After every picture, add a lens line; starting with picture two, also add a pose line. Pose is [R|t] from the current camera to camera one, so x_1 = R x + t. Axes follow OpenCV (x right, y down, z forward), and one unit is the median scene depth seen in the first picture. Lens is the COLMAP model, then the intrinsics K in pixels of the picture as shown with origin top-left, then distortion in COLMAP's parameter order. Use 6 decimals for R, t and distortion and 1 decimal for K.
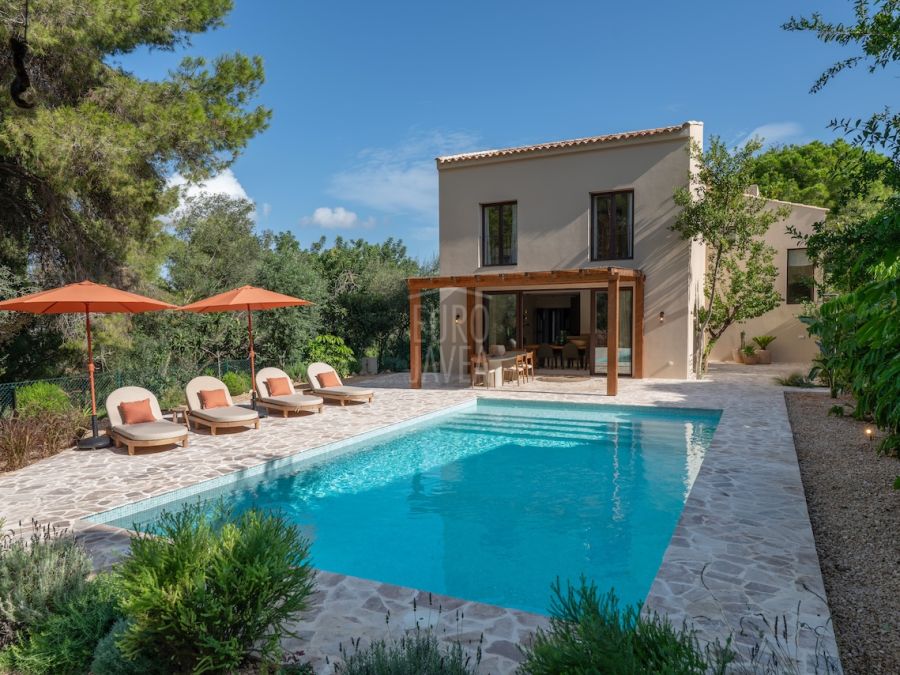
lens RADIAL K [[655.9, 0, 443.7], [0, 655.9, 345.4], [0, 0, 1]] dist [0.003499, -0.008357]
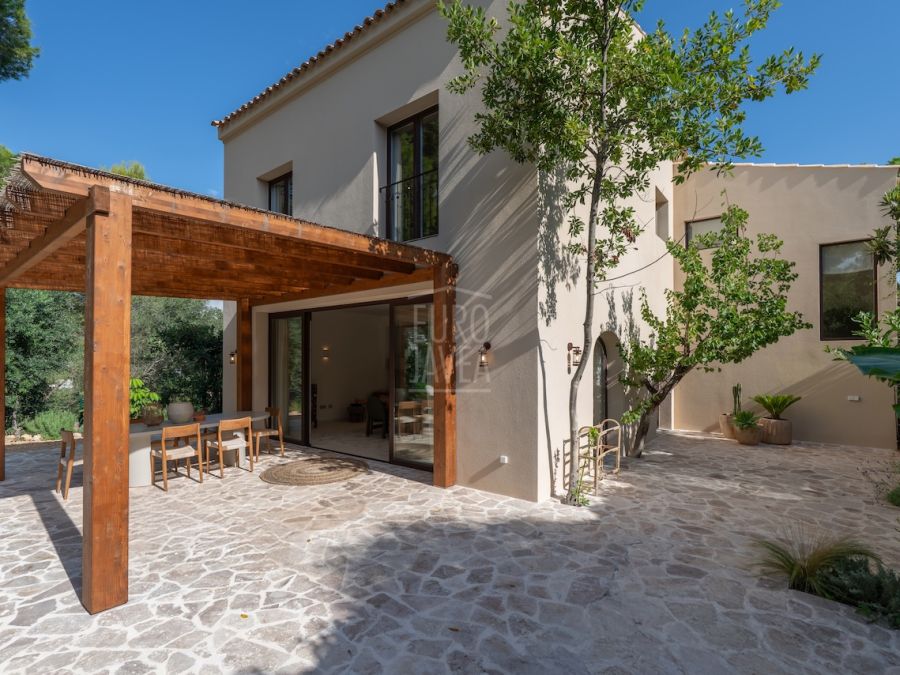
lens RADIAL K [[456.6, 0, 440.1], [0, 456.6, 352.6], [0, 0, 1]] dist [-0.000516, 0.001208]
pose [[0.973908, 0.011808, -0.226636, 0.346655], [-0.026522, 0.997724, -0.061989, -0.022015], [0.225389, 0.066382, 0.972005, 0.644900]]
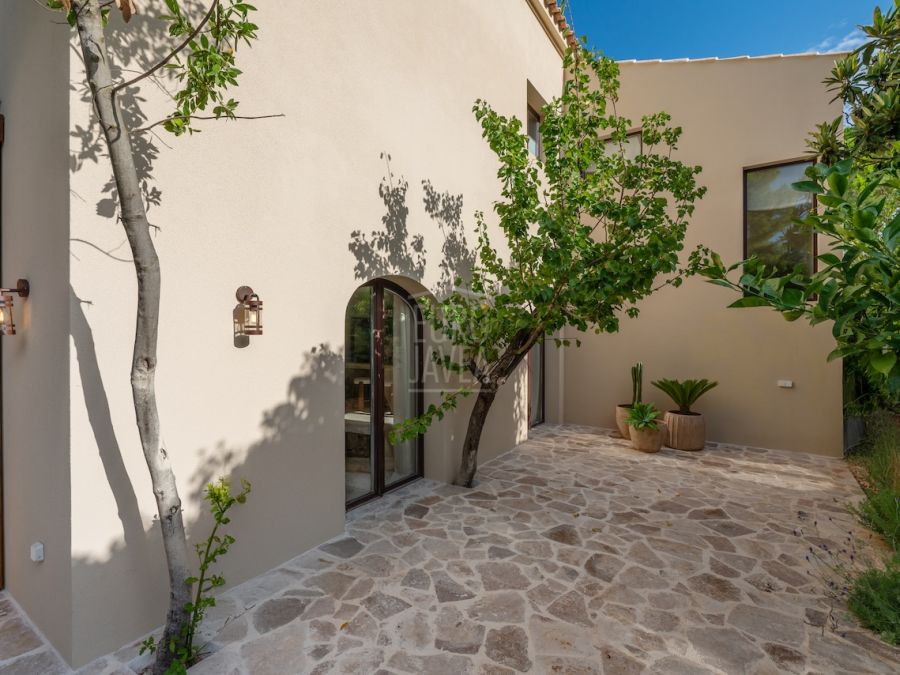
lens RADIAL K [[456.6, 0, 454.2], [0, 456.6, 334.6], [0, 0, 1]] dist [-0.000516, 0.001208]
pose [[0.993183, 0.014724, -0.115628, 0.448701], [-0.020959, 0.998380, -0.052900, -0.028219], [0.114662, 0.054963, 0.991883, 0.832312]]
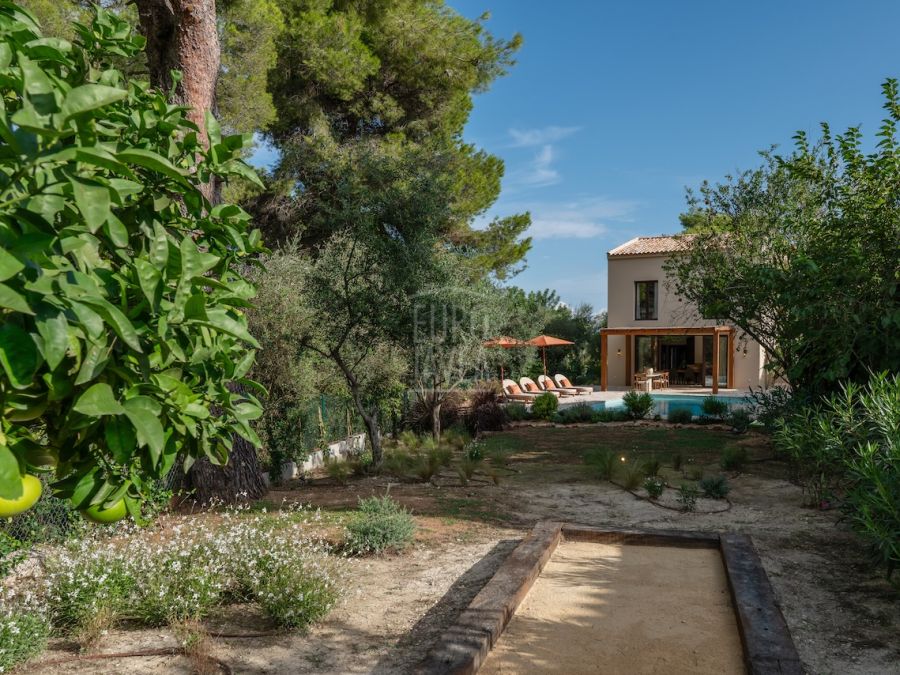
lens RADIAL K [[961.1, 0, 444.1], [0, 961.1, 341.2], [0, 0, 1]] dist [-0.000412, 0.000000]
pose [[0.999438, 0.021844, -0.025422, -0.382892], [-0.023093, 0.998488, -0.049885, 0.067018], [0.024294, 0.050444, 0.998431, -1.500457]]
